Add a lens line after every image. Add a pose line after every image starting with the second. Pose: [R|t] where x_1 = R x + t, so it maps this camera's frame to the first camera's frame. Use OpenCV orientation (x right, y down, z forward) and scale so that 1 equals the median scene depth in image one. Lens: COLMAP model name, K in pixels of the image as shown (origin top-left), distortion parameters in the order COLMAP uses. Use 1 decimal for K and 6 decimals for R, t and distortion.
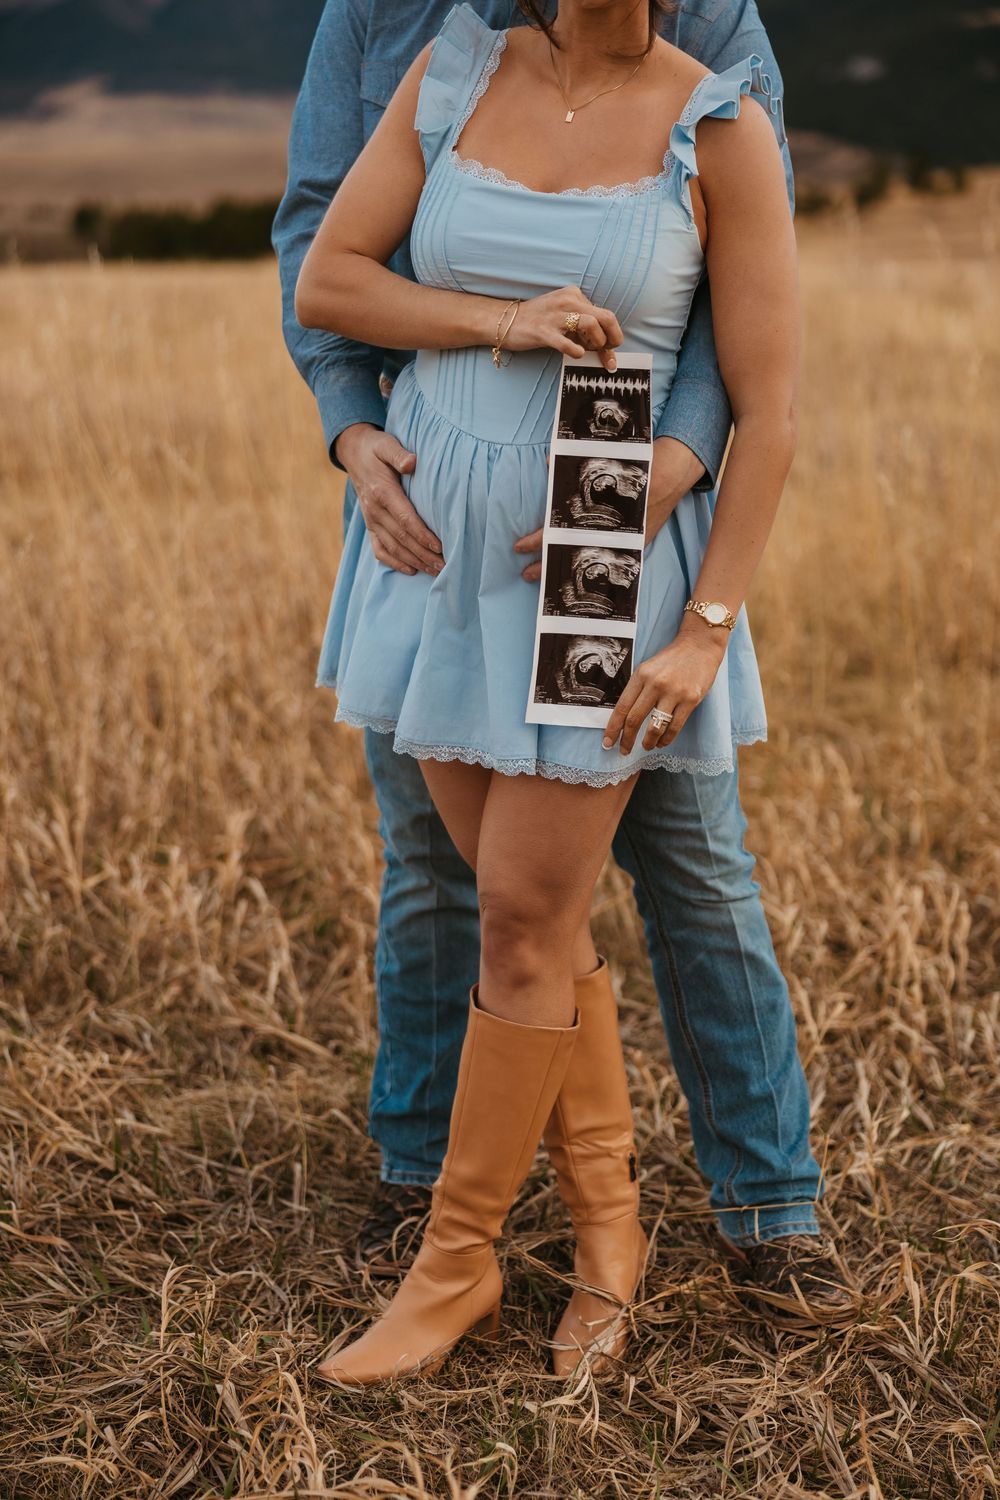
lens RADIAL K [[2352.3, 0, 529.5], [0, 2352.3, 880.0], [0, 0, 1]] dist [0.009196, 0.043577]
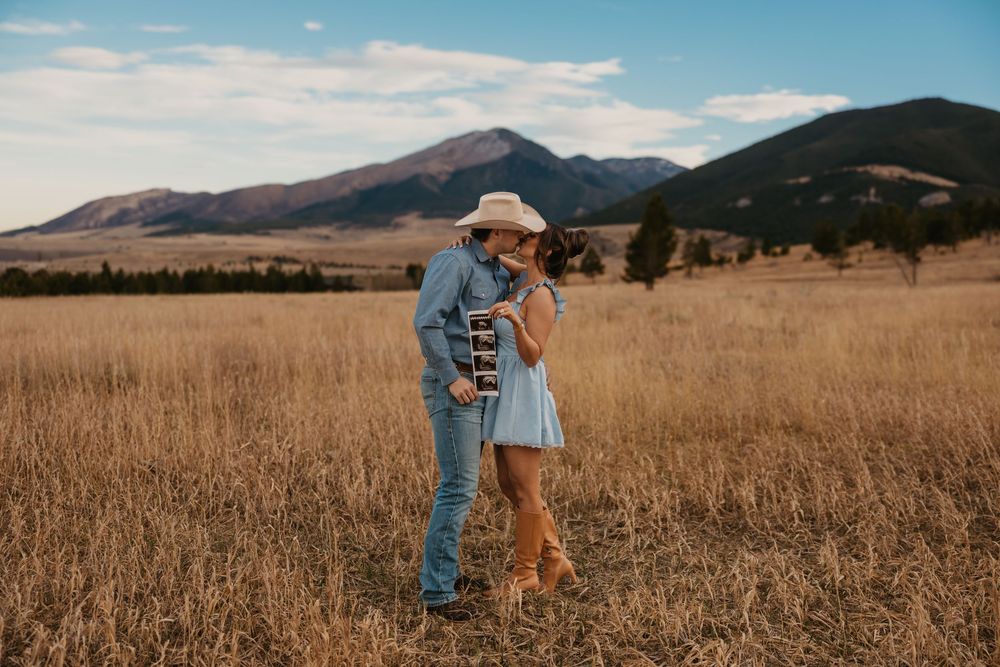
lens RADIAL K [[1043.8, 0, 500.0], [0, 1043.8, 333.5], [0, 0, 1]] dist [0.002393, 0.010065]
pose [[0.995435, -0.004011, -0.095359, 0.080938], [-0.015972, 0.978025, -0.207873, 0.121107], [0.094097, 0.208447, 0.973496, -0.732785]]
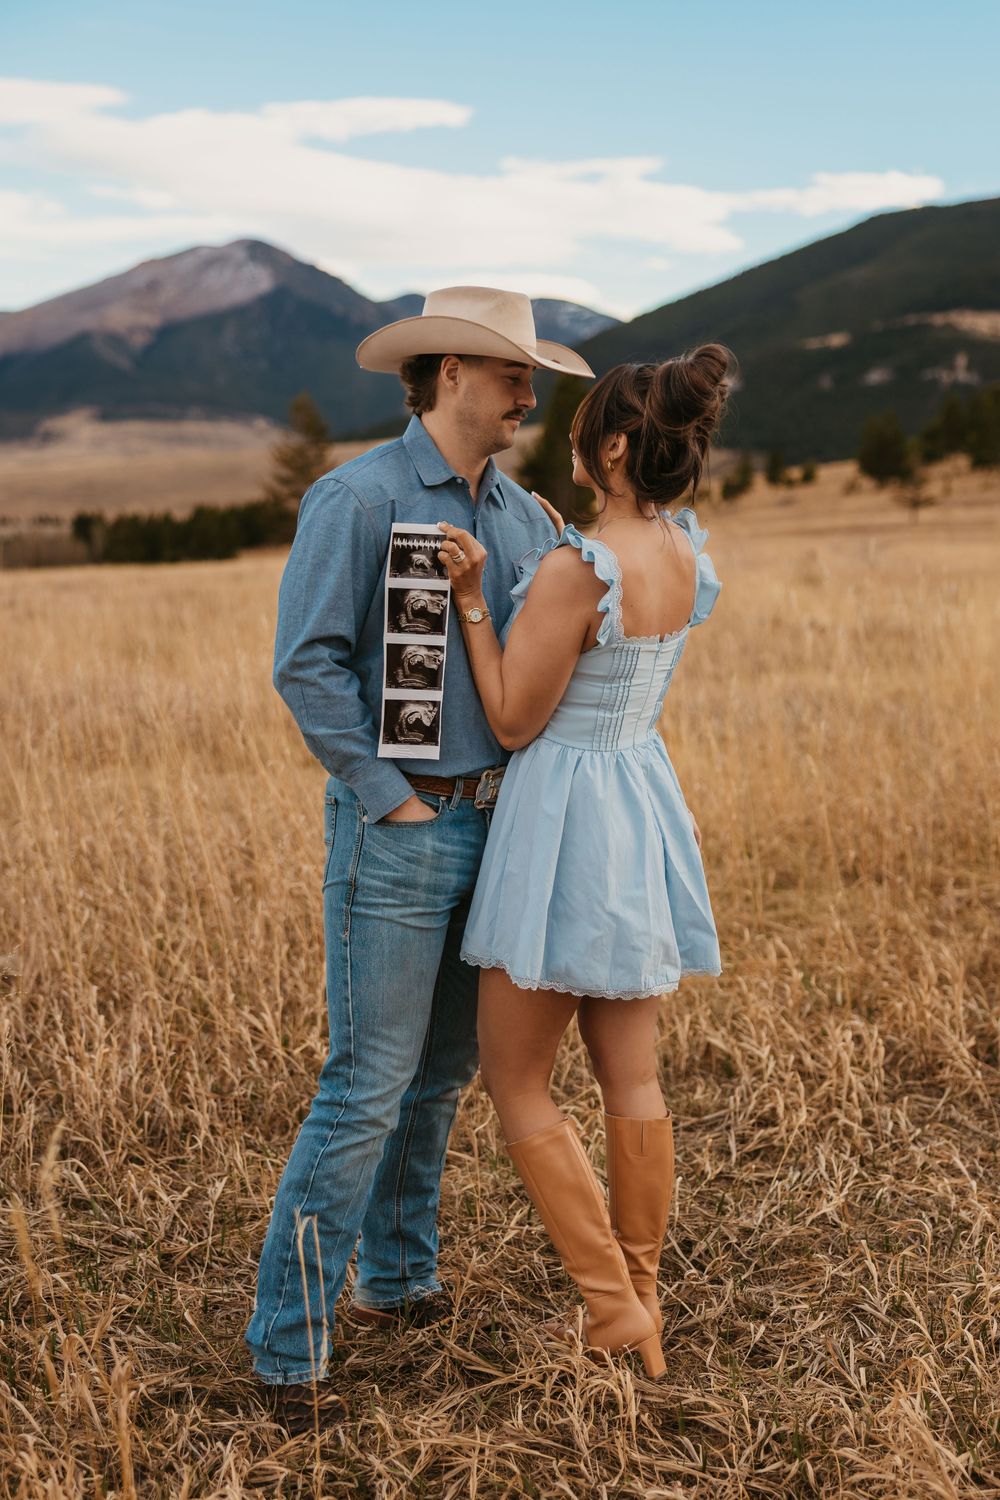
lens RADIAL K [[2017.2, 0, 593.1], [0, 2017.2, 751.7], [0, 0, 1]] dist [0.003268, -0.015805]
pose [[0.997327, -0.035574, 0.063822, -0.087592], [0.044973, 0.987284, -0.152473, 0.020024], [-0.057586, 0.154936, 0.986245, -0.345230]]
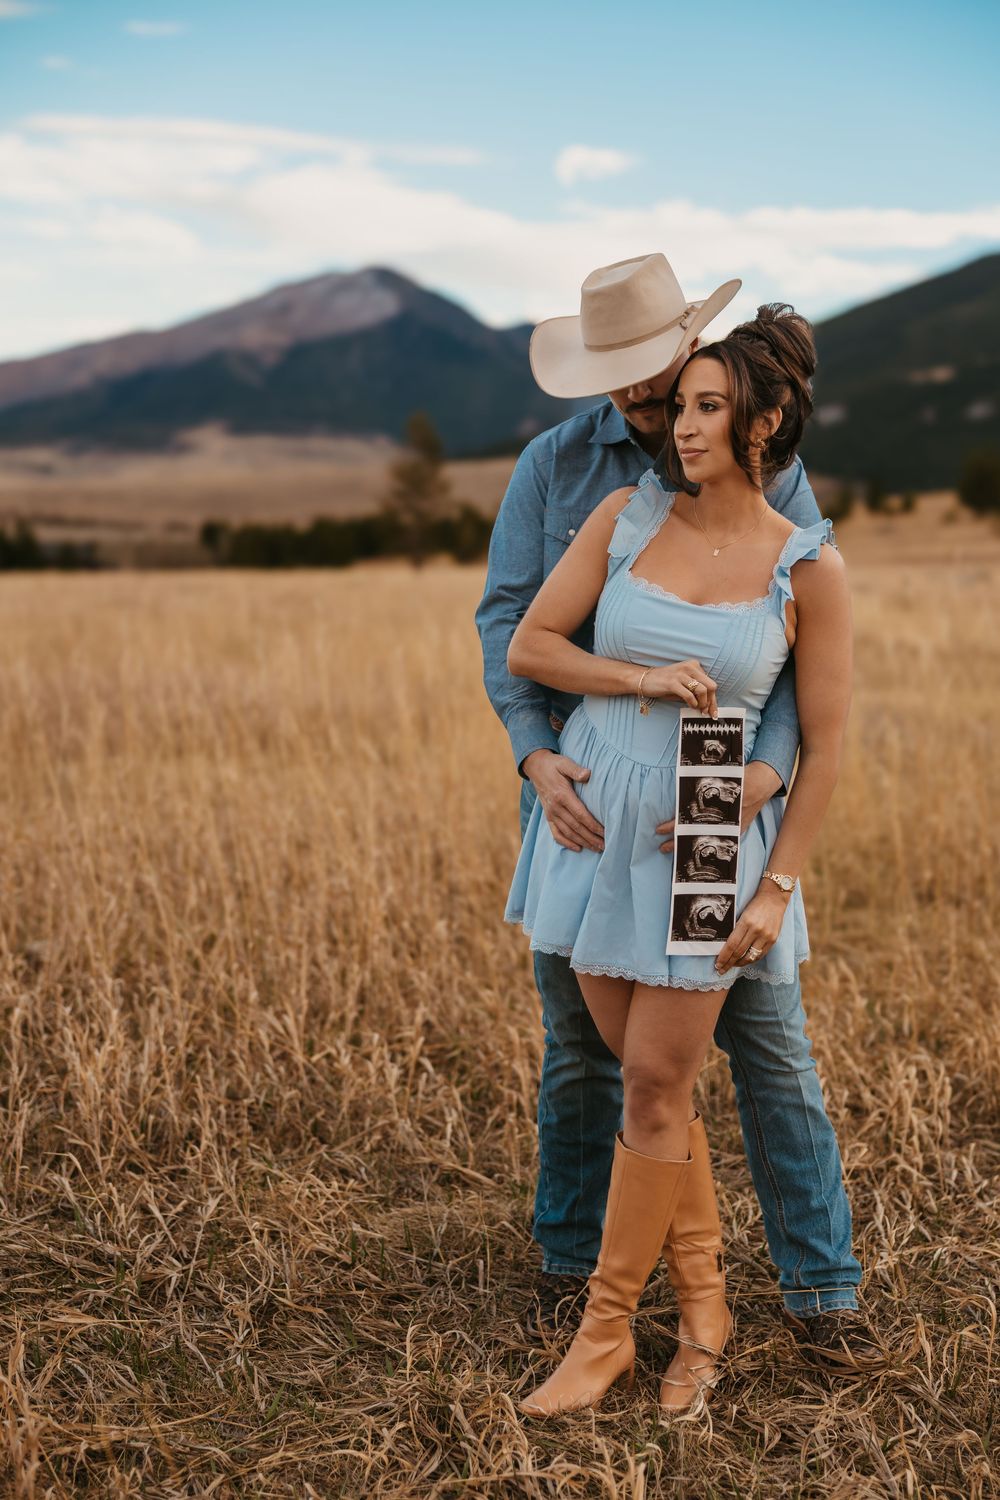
lens RADIAL K [[1943.2, 0, 531.5], [0, 1943.2, 755.9], [0, 0, 1]] dist [-0.006997, 0.037861]
pose [[0.999864, 0.003254, -0.016170, -0.048028], [-0.005763, 0.987476, -0.157662, 0.005664], [0.015455, 0.157734, 0.987361, -0.185645]]
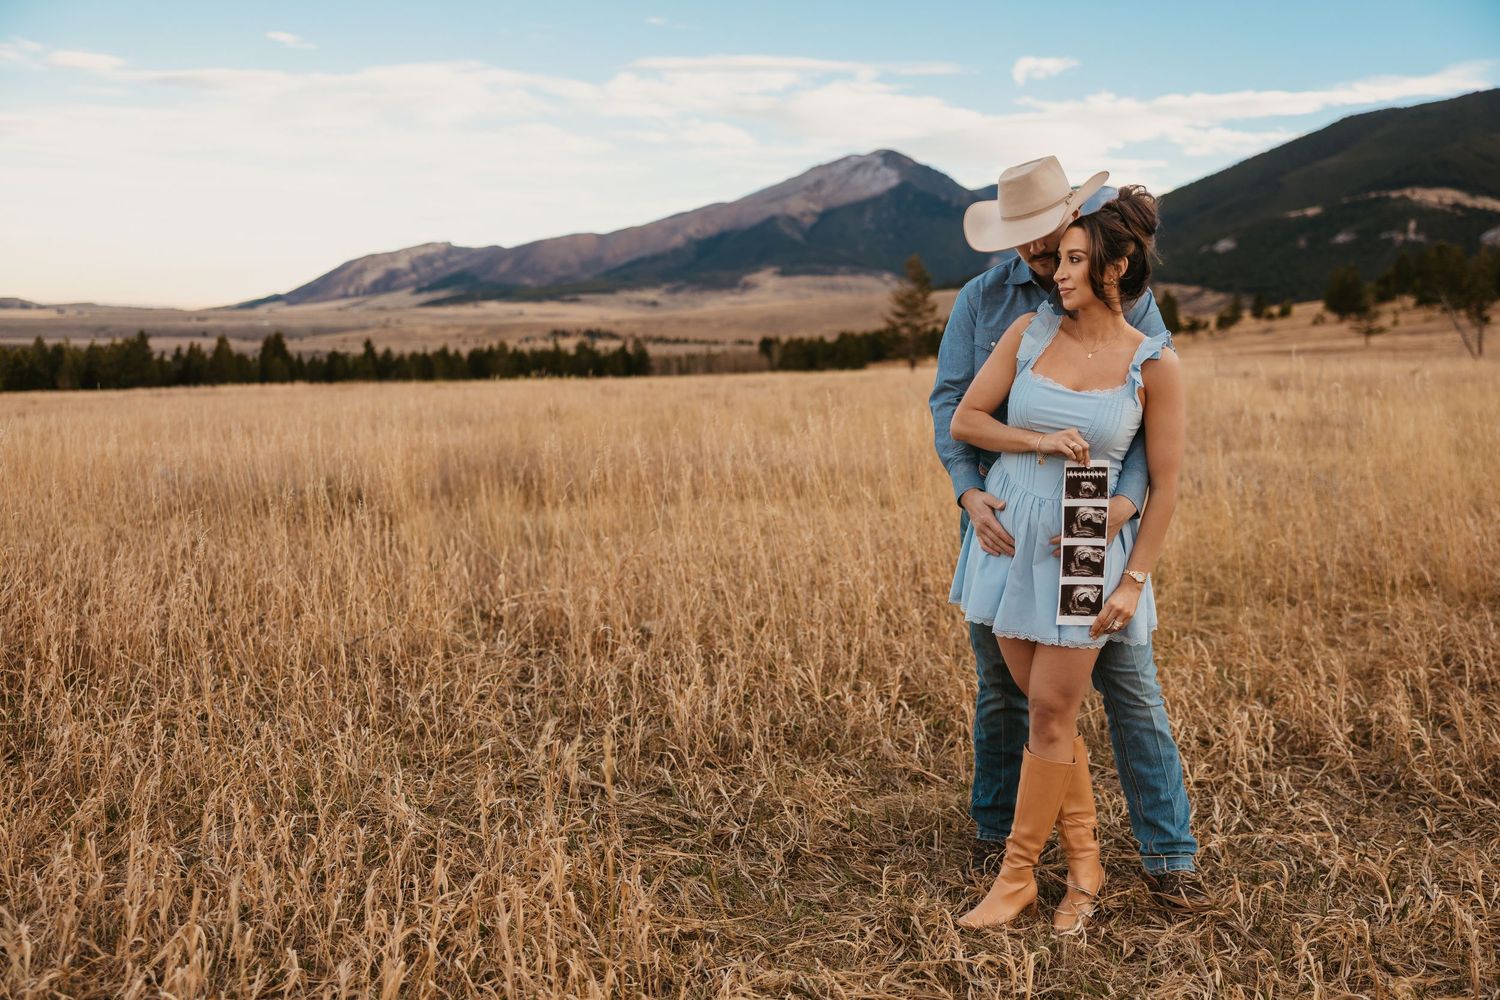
lens RADIAL K [[1388.4, 0, 747.2], [0, 1388.4, 516.9], [0, 0, 1]] dist [0.009857, 0.003725]
pose [[0.981181, 0.001132, -0.193086, -0.023020], [-0.029546, 0.989087, -0.144343, 0.026139], [0.190815, 0.147331, 0.970507, -0.271343]]
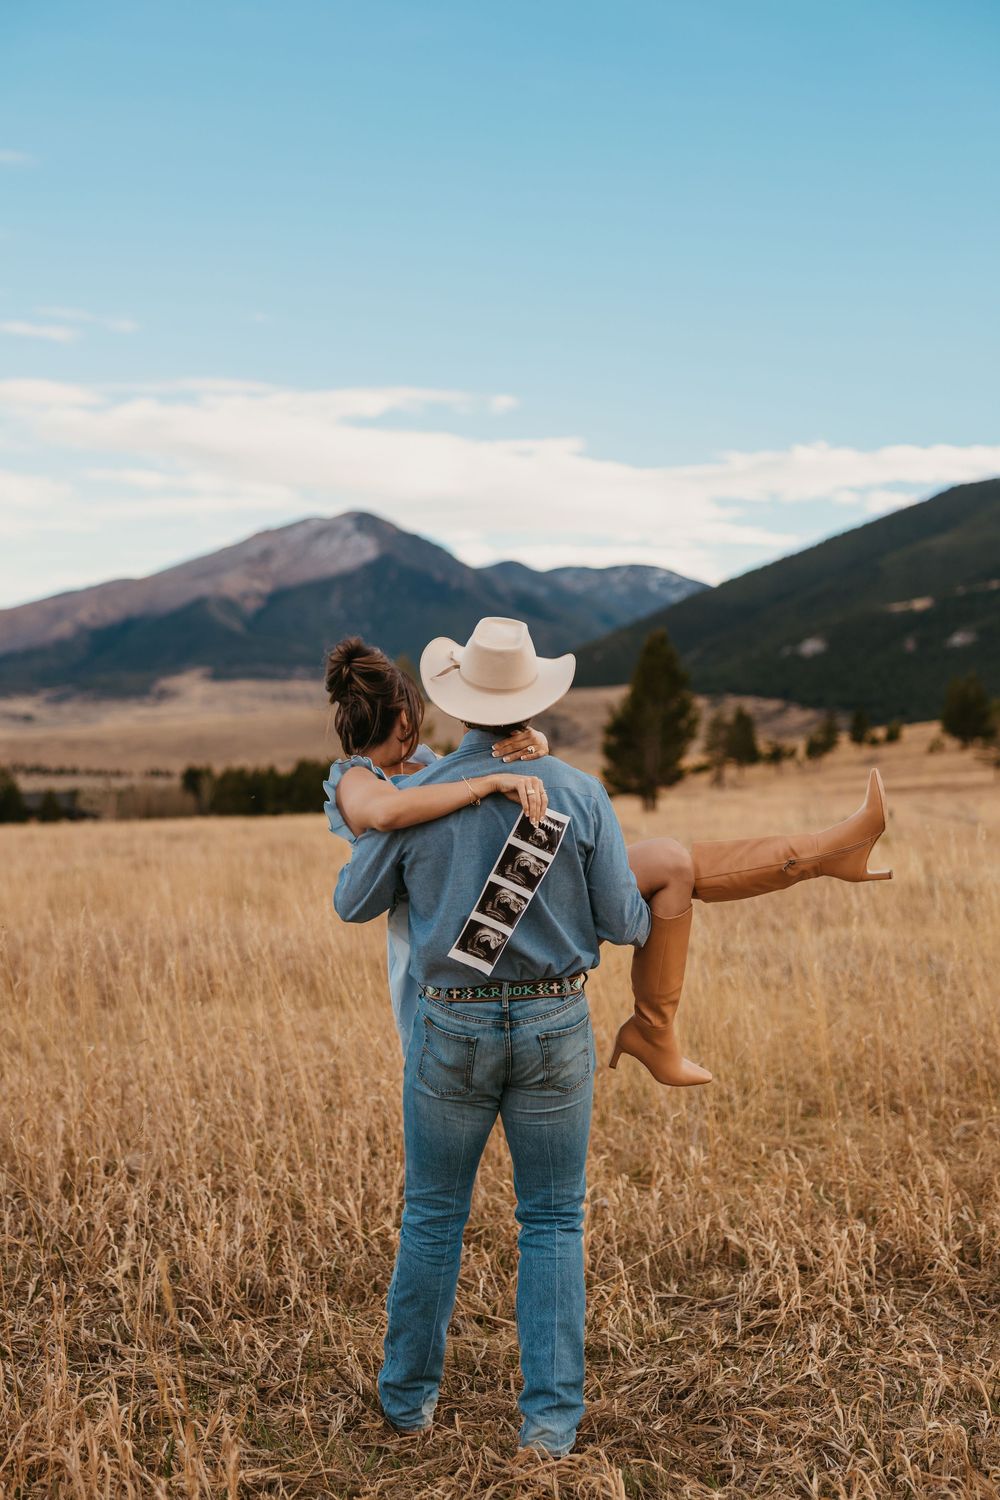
lens RADIAL K [[1974.5, 0, 496.2], [0, 1974.5, 695.3], [0, 0, 1]] dist [0.015260, -0.008334]
pose [[0.999443, -0.022079, -0.025010, -0.057199], [0.013375, 0.951973, -0.305891, 0.084819], [0.030562, 0.305386, 0.951738, -0.623201]]
